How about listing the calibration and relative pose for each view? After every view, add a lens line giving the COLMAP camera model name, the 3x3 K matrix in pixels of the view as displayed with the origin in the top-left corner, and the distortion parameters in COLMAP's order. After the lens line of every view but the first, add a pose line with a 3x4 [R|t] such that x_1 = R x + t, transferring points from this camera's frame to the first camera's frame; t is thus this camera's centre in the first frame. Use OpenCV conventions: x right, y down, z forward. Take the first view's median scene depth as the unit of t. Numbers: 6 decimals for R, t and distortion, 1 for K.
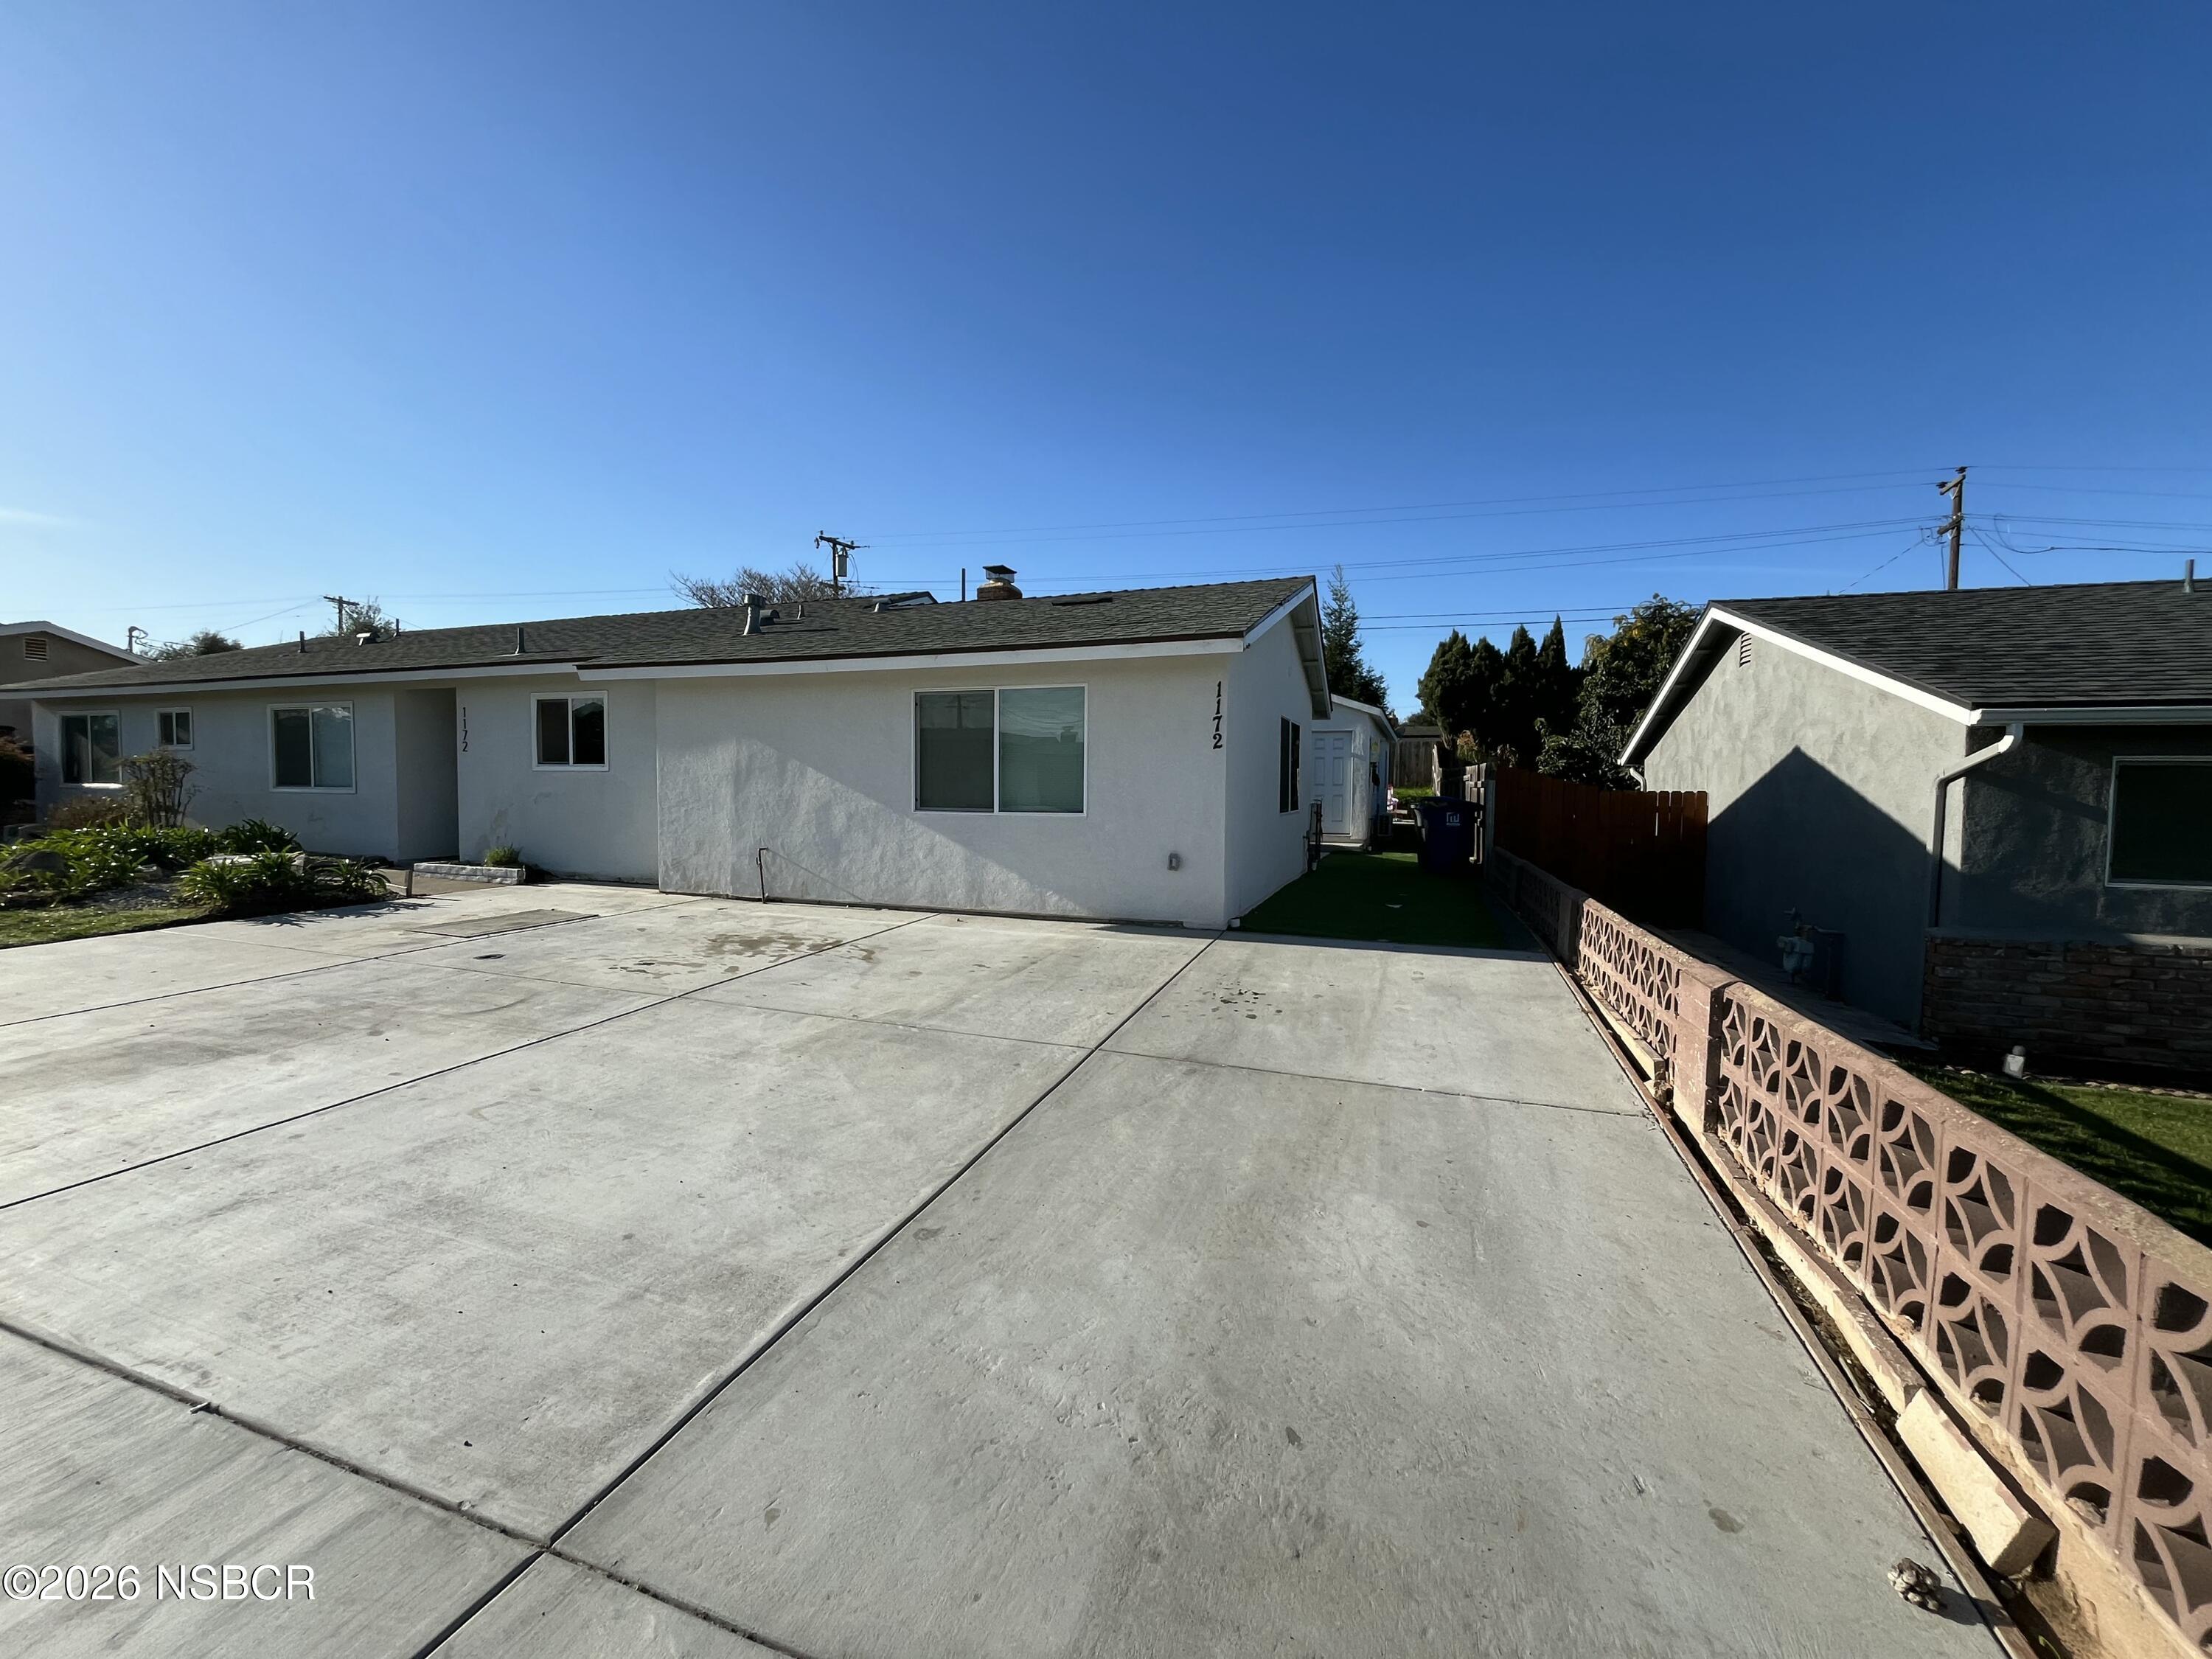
lens RADIAL K [[880.6, 0, 1106.0], [0, 880.6, 829.5], [0, 0, 1]] dist [-0.000199, -0.000008]
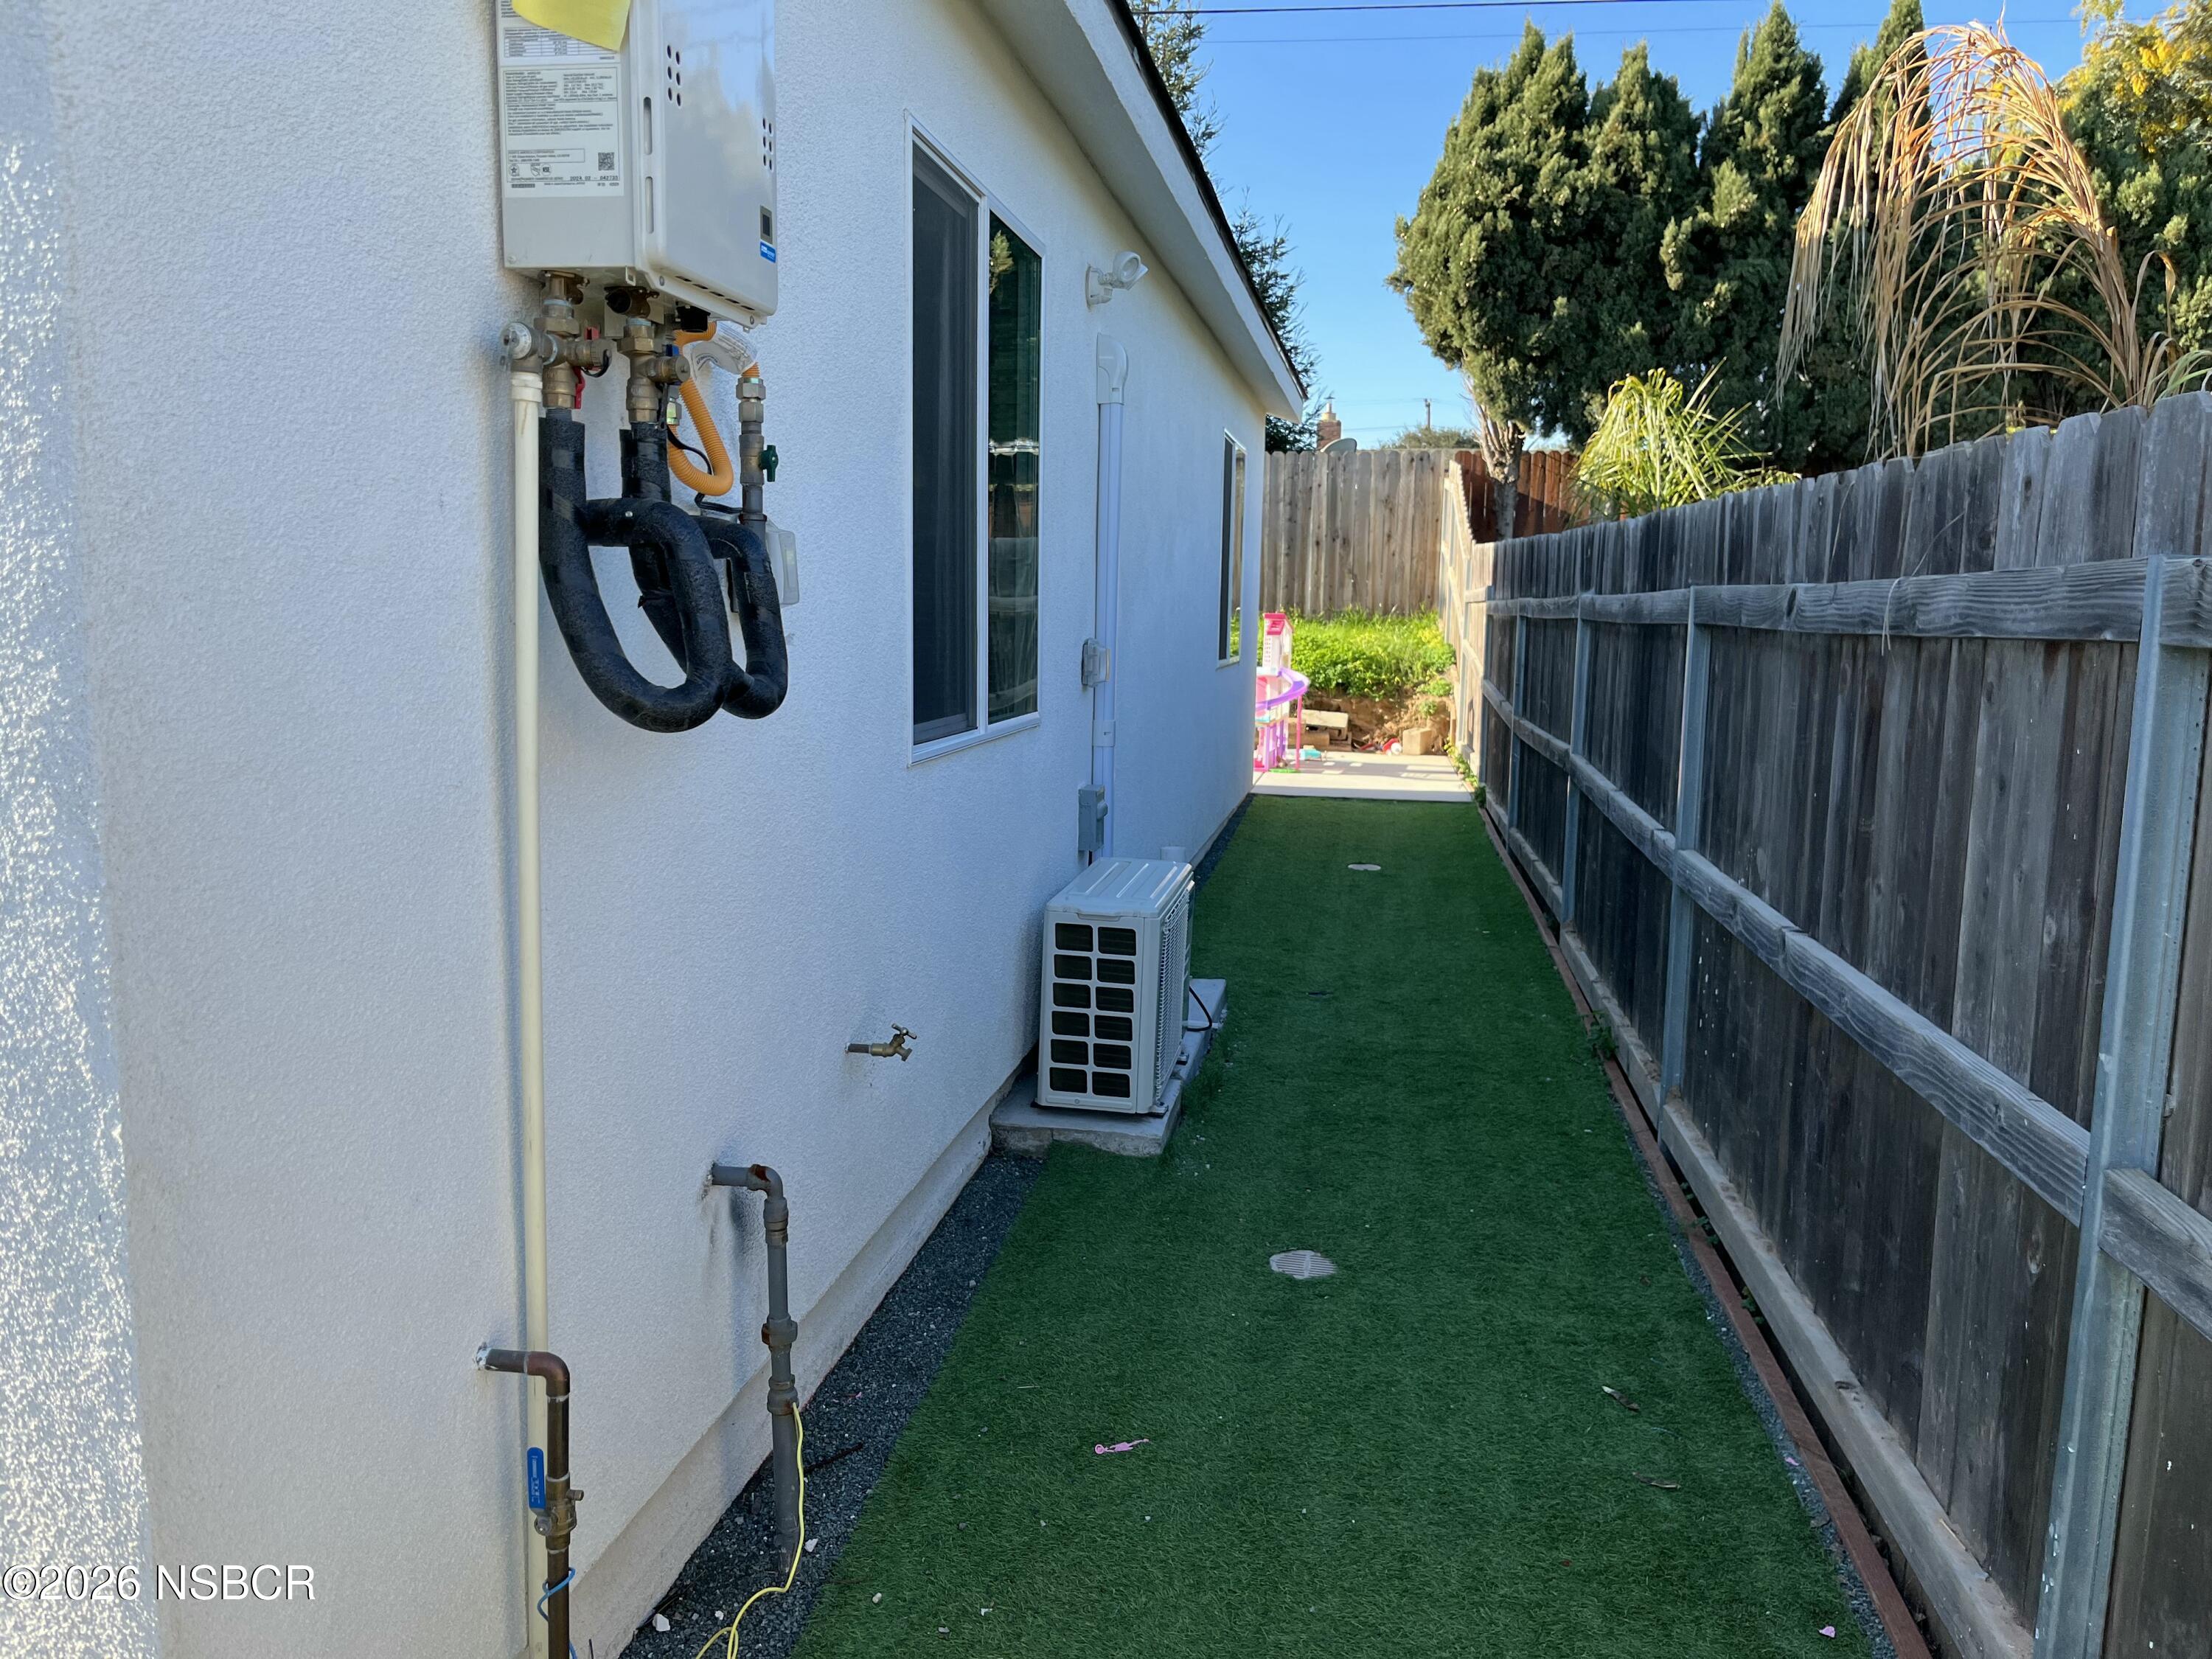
lens RADIAL K [[1648.1, 0, 1106.0], [0, 1648.1, 829.5], [0, 0, 1]] dist [0.002198, 0.000743]
pose [[0.987799, -0.012256, 0.155254, 0.194027], [-0.001151, 0.996297, 0.085970, -0.028441], [-0.155733, -0.085100, 0.984127, 0.523715]]
